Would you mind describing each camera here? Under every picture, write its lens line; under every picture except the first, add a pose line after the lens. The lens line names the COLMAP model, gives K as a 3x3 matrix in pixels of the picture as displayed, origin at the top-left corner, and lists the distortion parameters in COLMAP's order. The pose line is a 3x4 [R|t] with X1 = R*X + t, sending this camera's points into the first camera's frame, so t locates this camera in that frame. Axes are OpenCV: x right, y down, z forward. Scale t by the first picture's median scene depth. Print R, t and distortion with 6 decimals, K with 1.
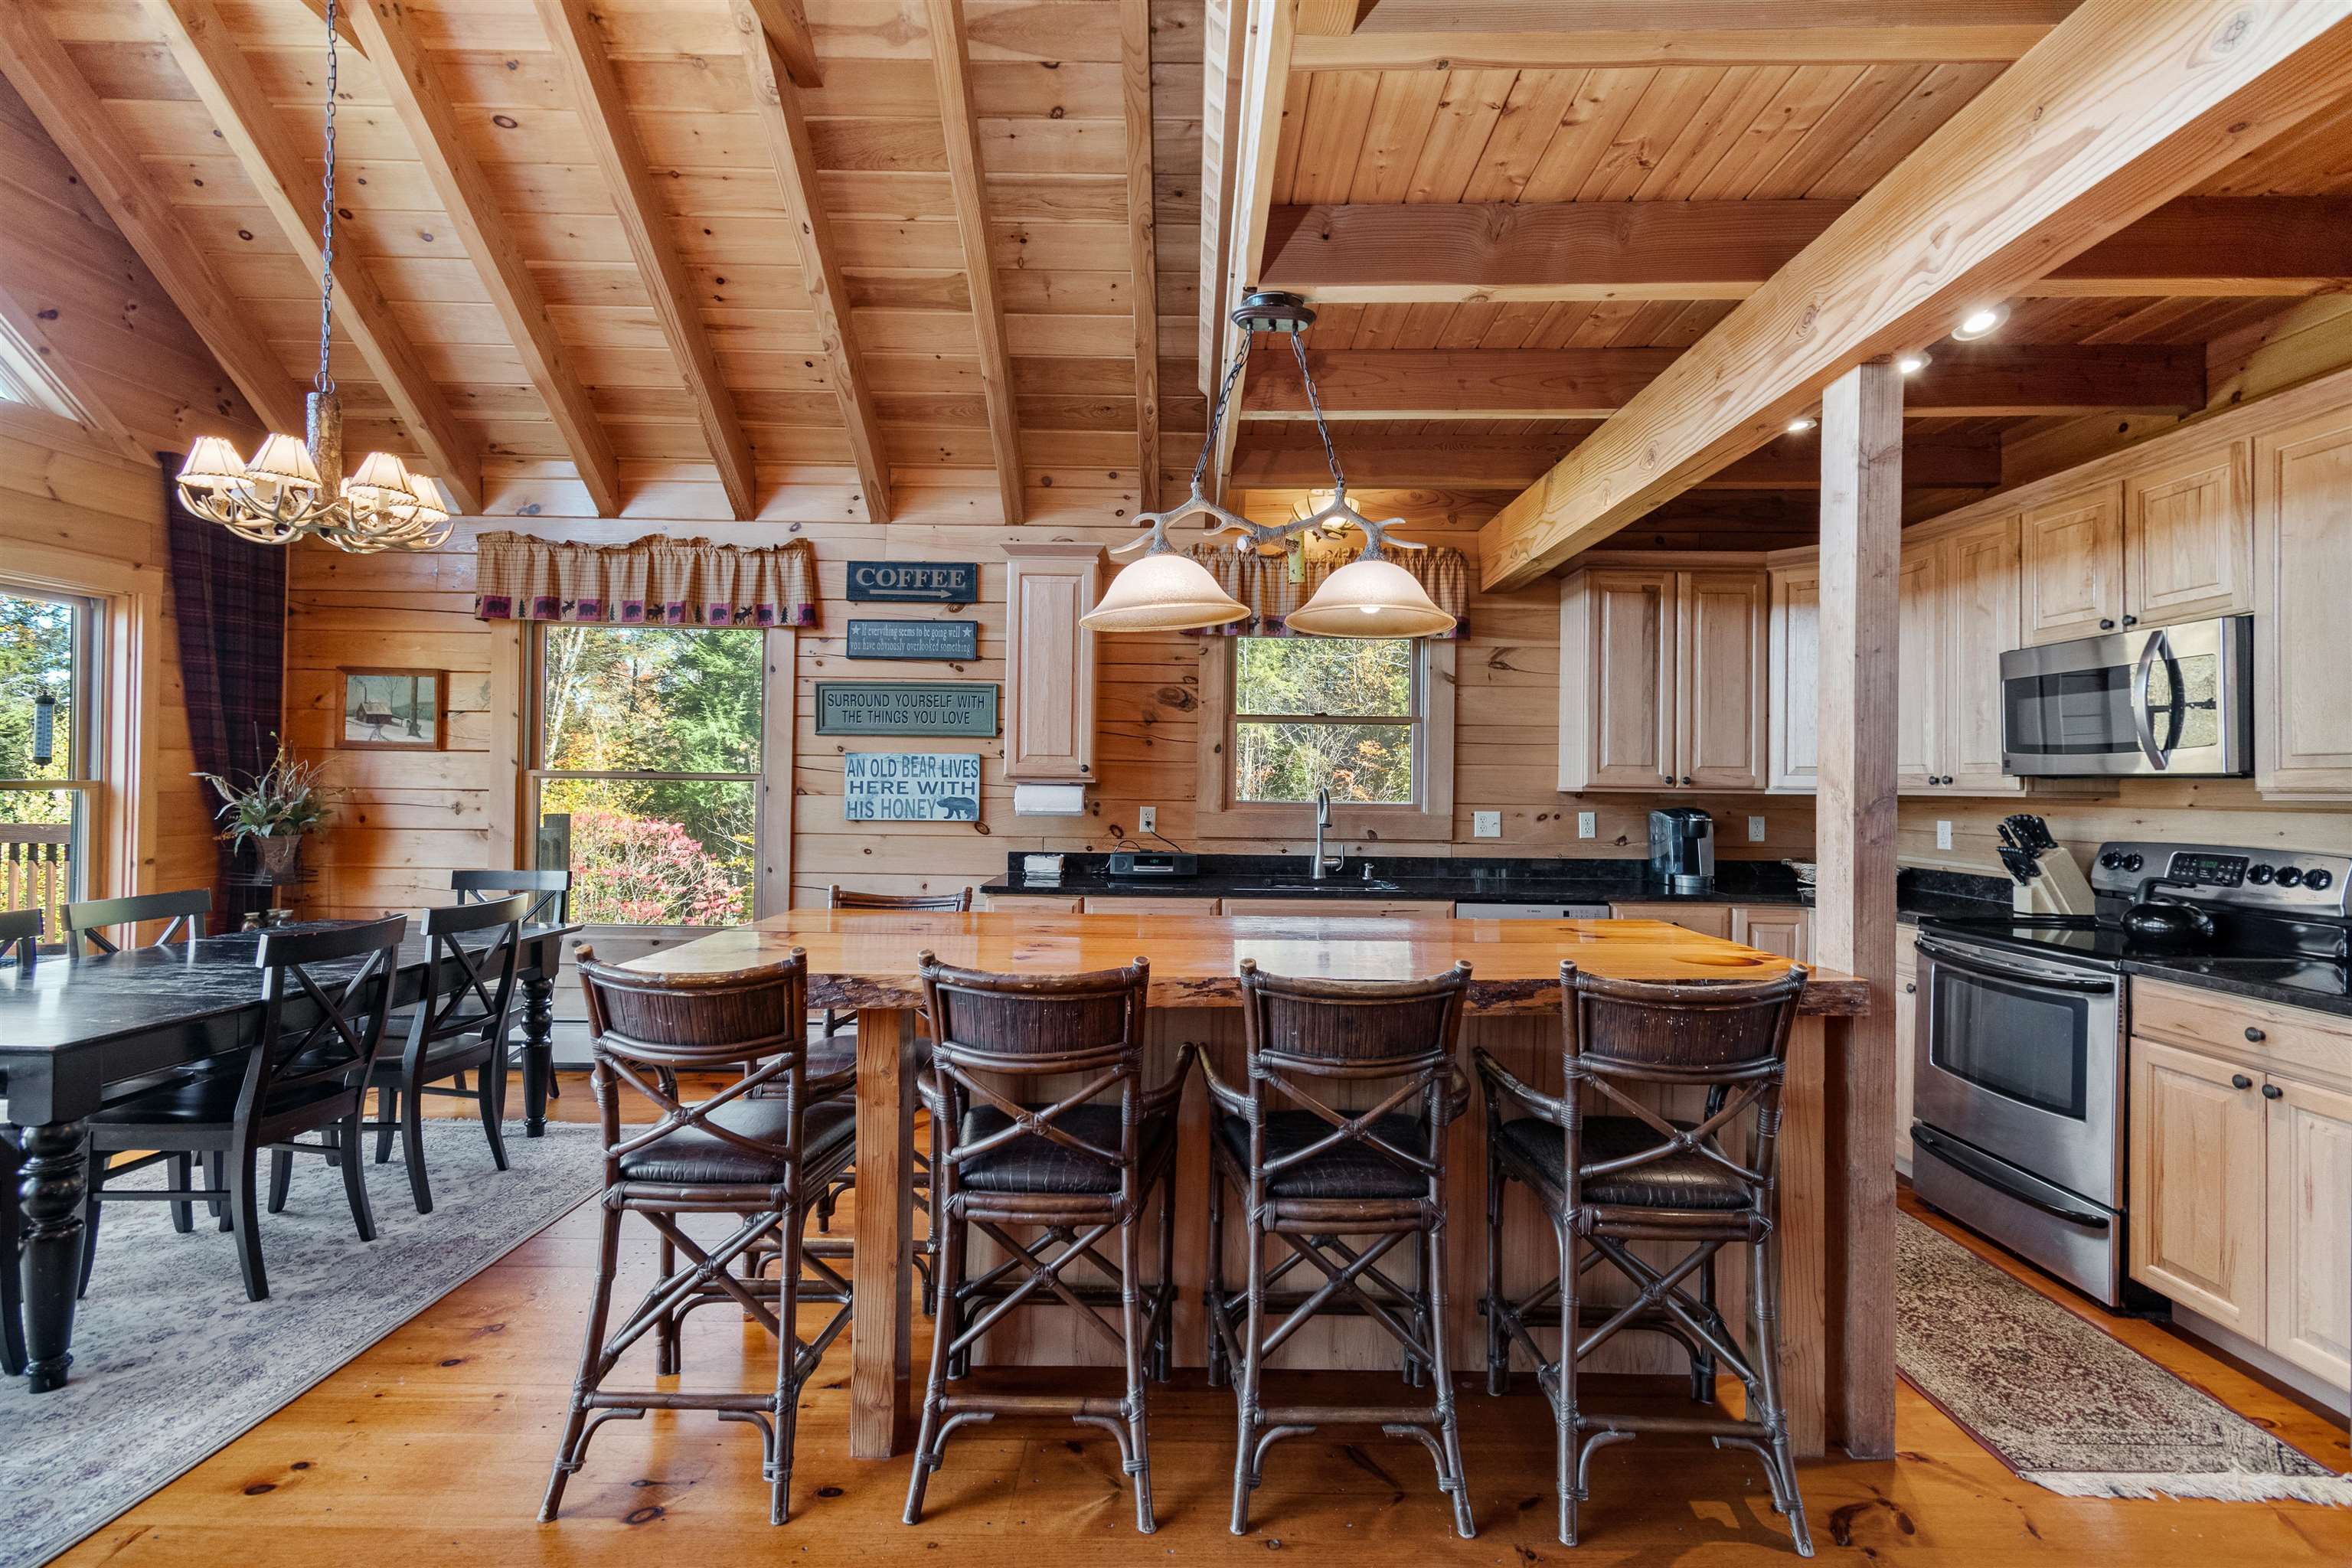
lens RADIAL K [[1064.3, 0, 1194.3], [0, 1064.3, 782.3], [0, 0, 1]] dist [0.002704, -0.000616]
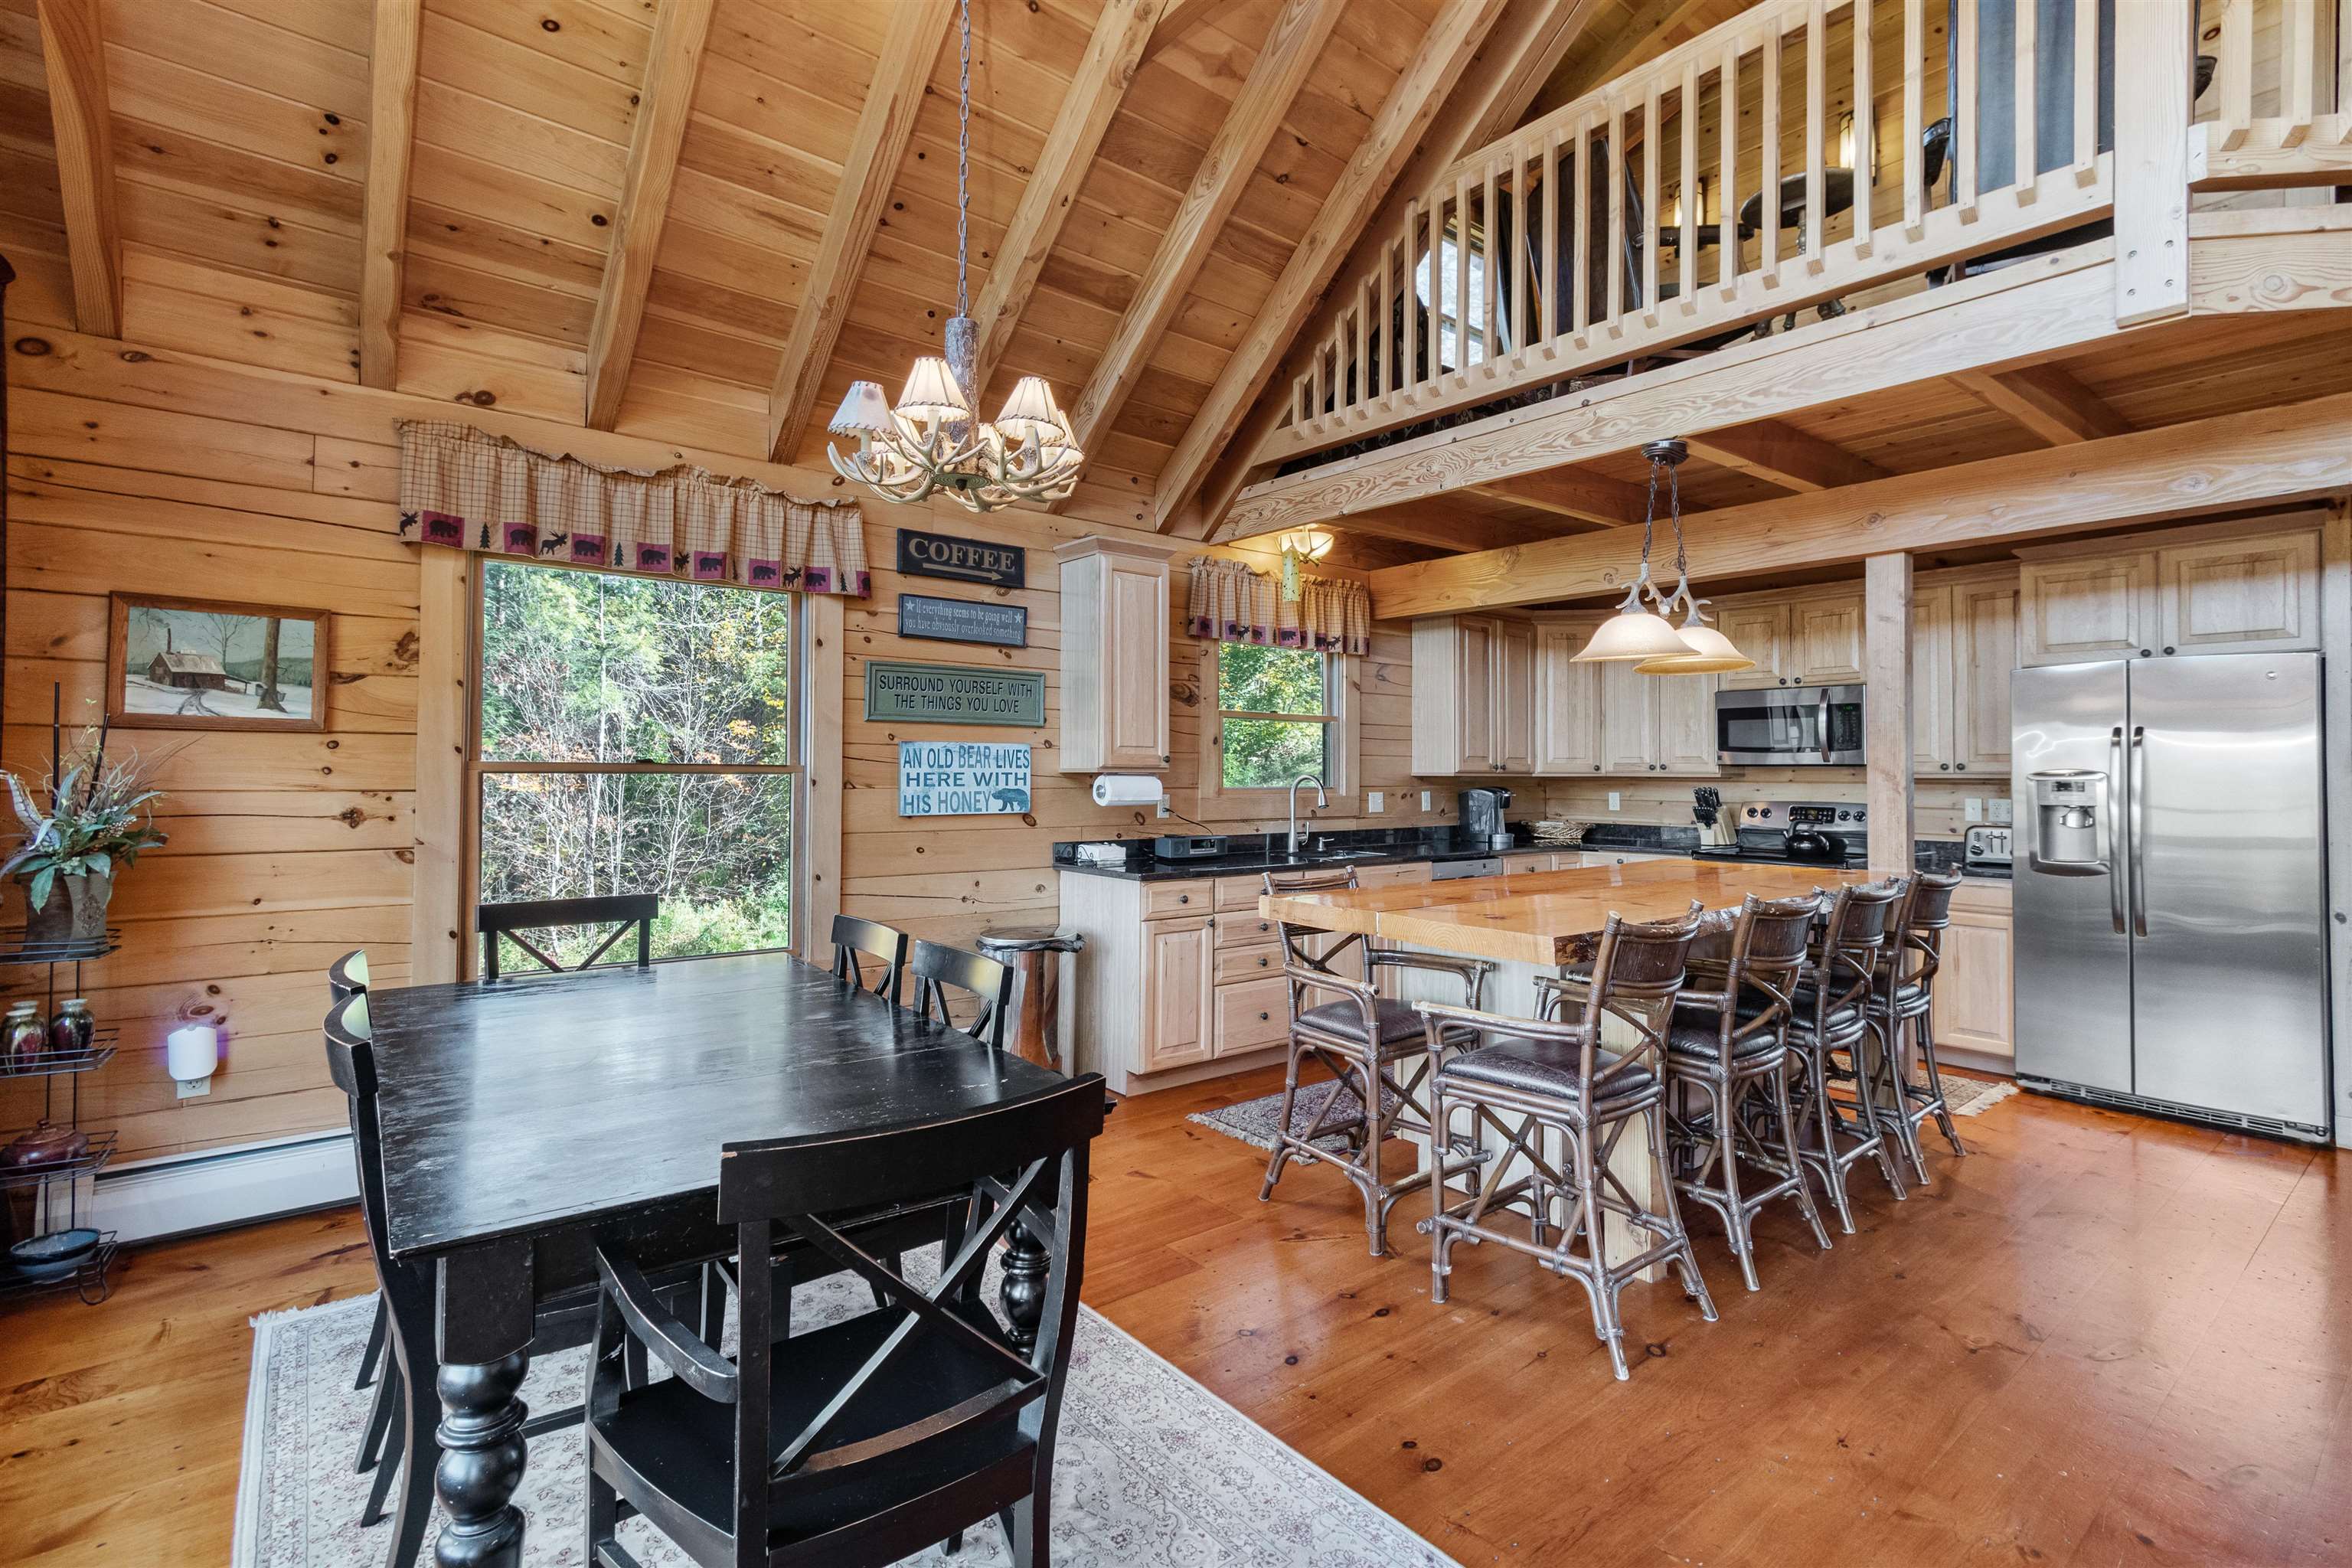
lens RADIAL K [[1090.8, 0, 1190.4], [0, 1090.8, 749.9], [0, 0, 1]] dist [0.003968, 0.000793]
pose [[0.774984, 0.004428, 0.631966, -0.726335], [0.003343, 0.999933, -0.011106, -0.009549], [-0.631972, 0.010719, 0.774917, 0.132706]]
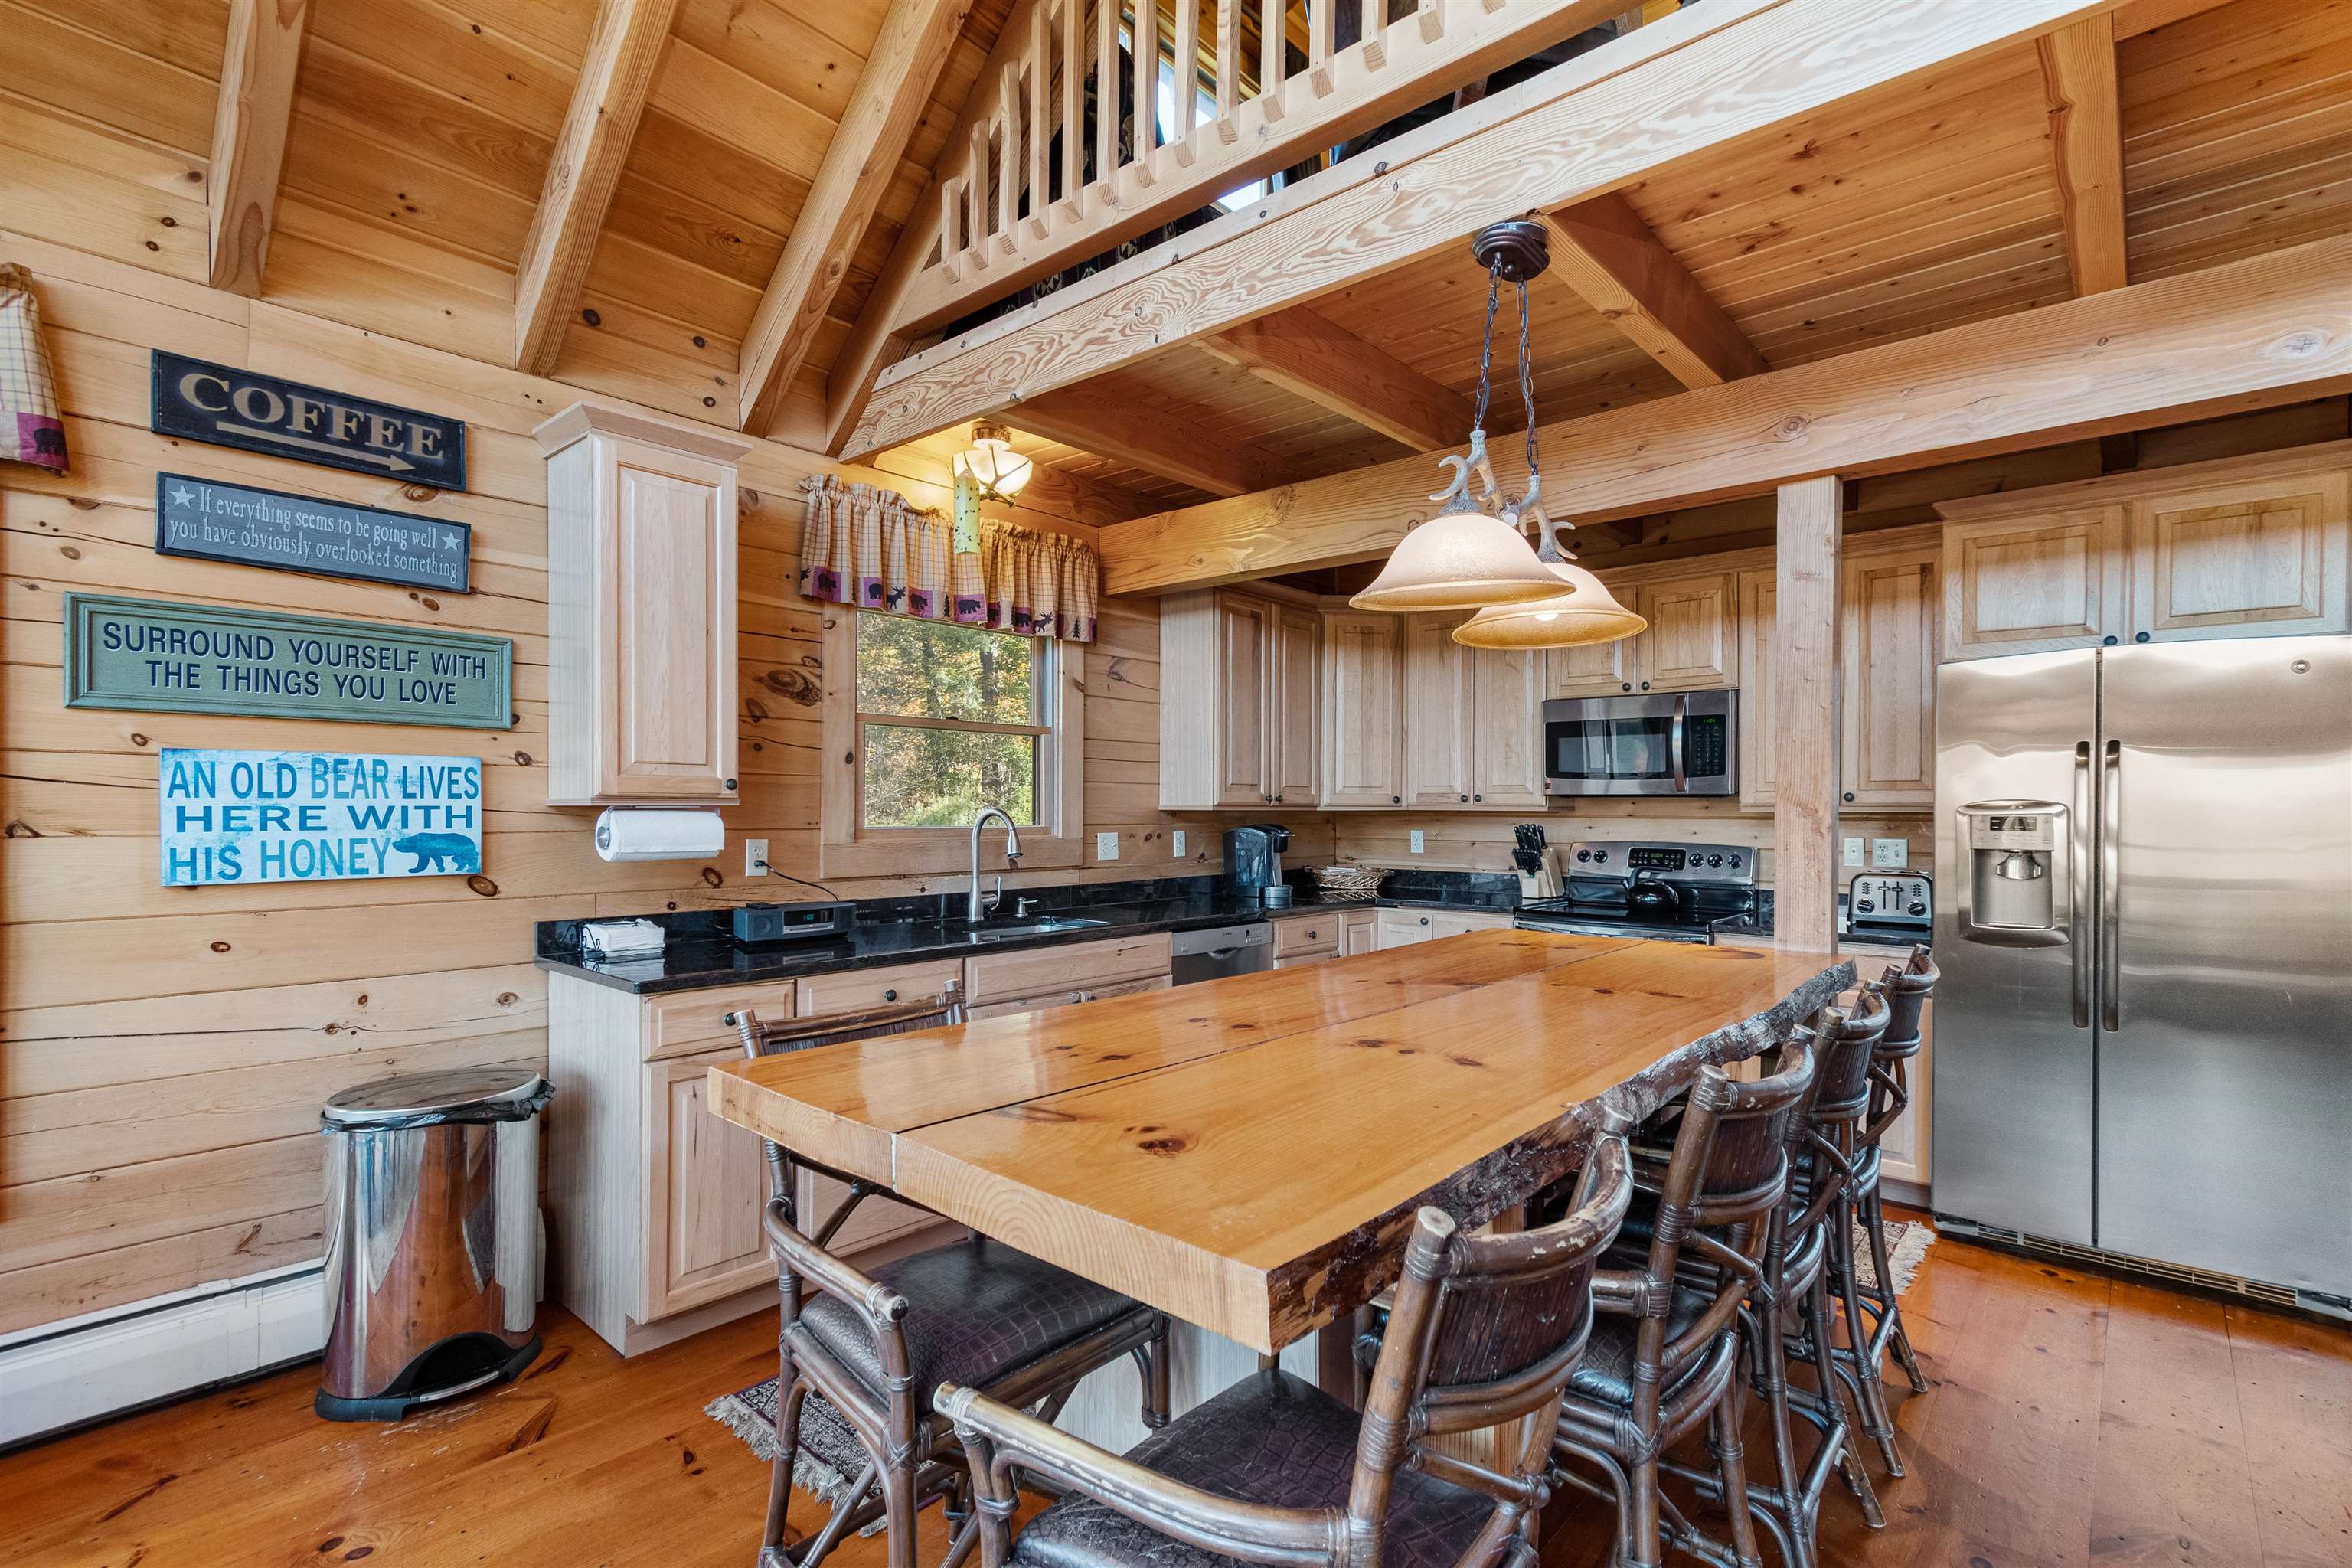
lens RADIAL K [[1089.4, 0, 1189.9], [0, 1089.4, 815.1], [0, 0, 1]] dist [0.002363, 0.001023]
pose [[0.658744, -0.015562, 0.752207, -0.396747], [0.002491, 0.999826, 0.018504, -0.005465], [-0.752363, -0.010316, 0.658668, 0.323915]]
